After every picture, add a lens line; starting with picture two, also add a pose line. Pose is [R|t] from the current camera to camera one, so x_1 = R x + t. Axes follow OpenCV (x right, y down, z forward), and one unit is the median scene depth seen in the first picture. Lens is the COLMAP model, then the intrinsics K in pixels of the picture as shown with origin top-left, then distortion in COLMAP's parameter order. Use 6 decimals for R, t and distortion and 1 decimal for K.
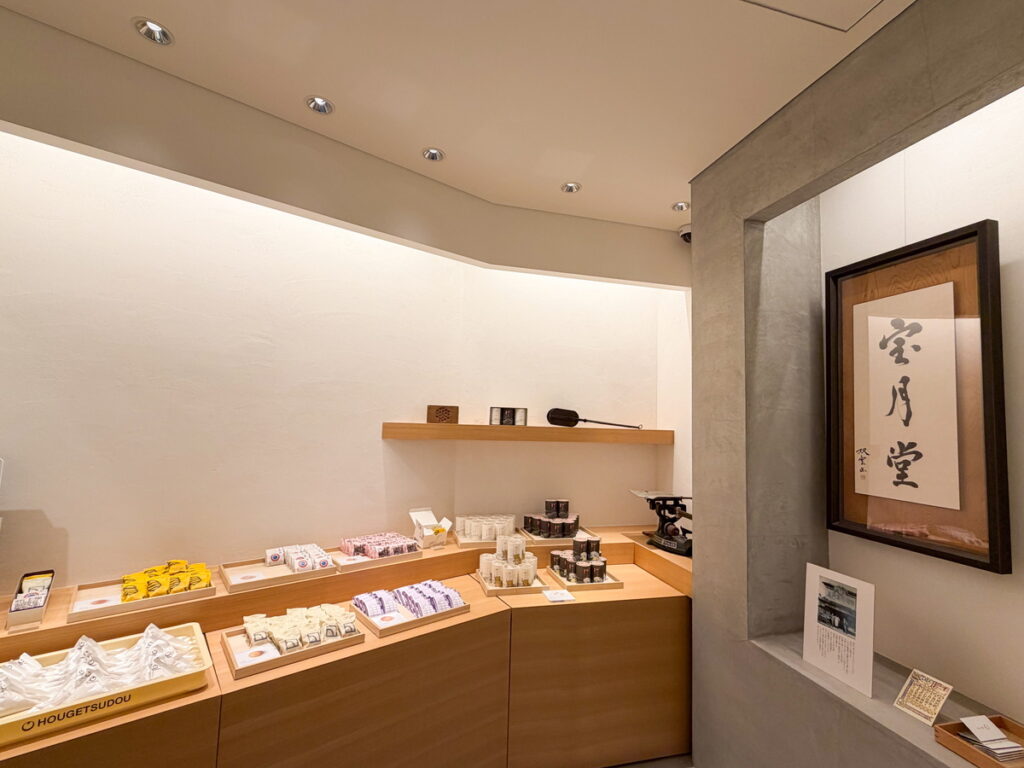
lens RADIAL K [[453.2, 0, 496.3], [0, 453.2, 385.7], [0, 0, 1]] dist [-0.026393, 0.000468]
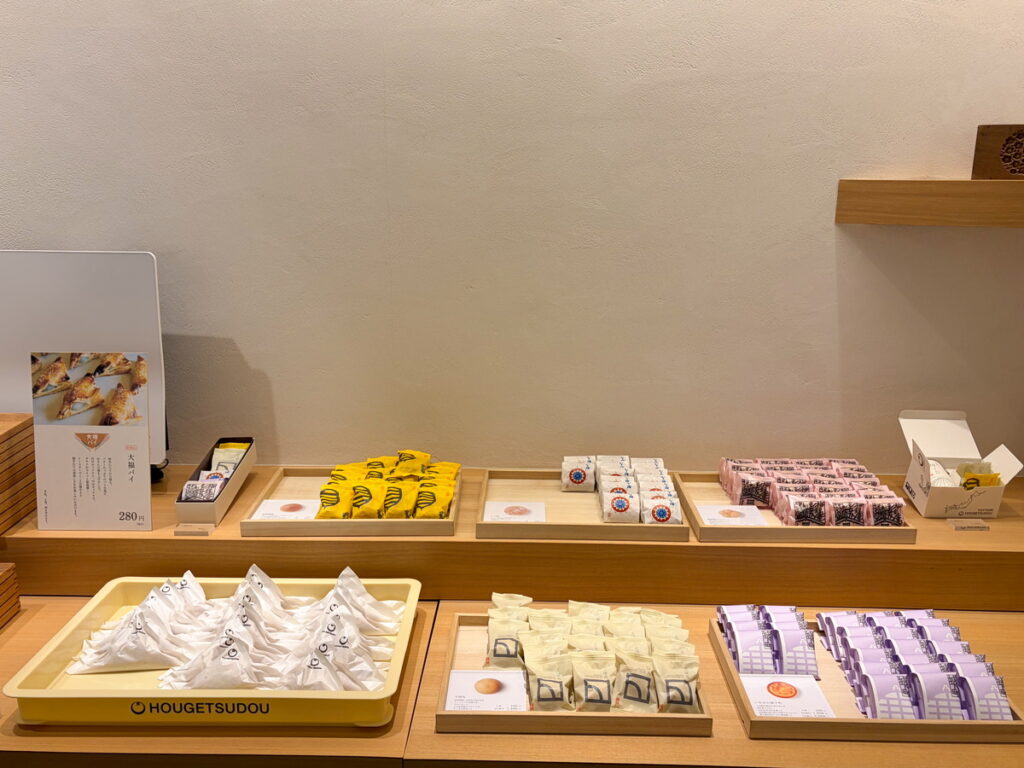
lens RADIAL K [[874.8, 0, 512.0], [0, 874.8, 384.0], [0, 0, 1]] dist [0.006174, 0.001557]
pose [[0.772466, 0.131513, -0.621290, 0.016726], [0.067910, 0.955606, 0.286715, 0.023022], [0.631415, -0.263670, 0.729242, 0.352032]]
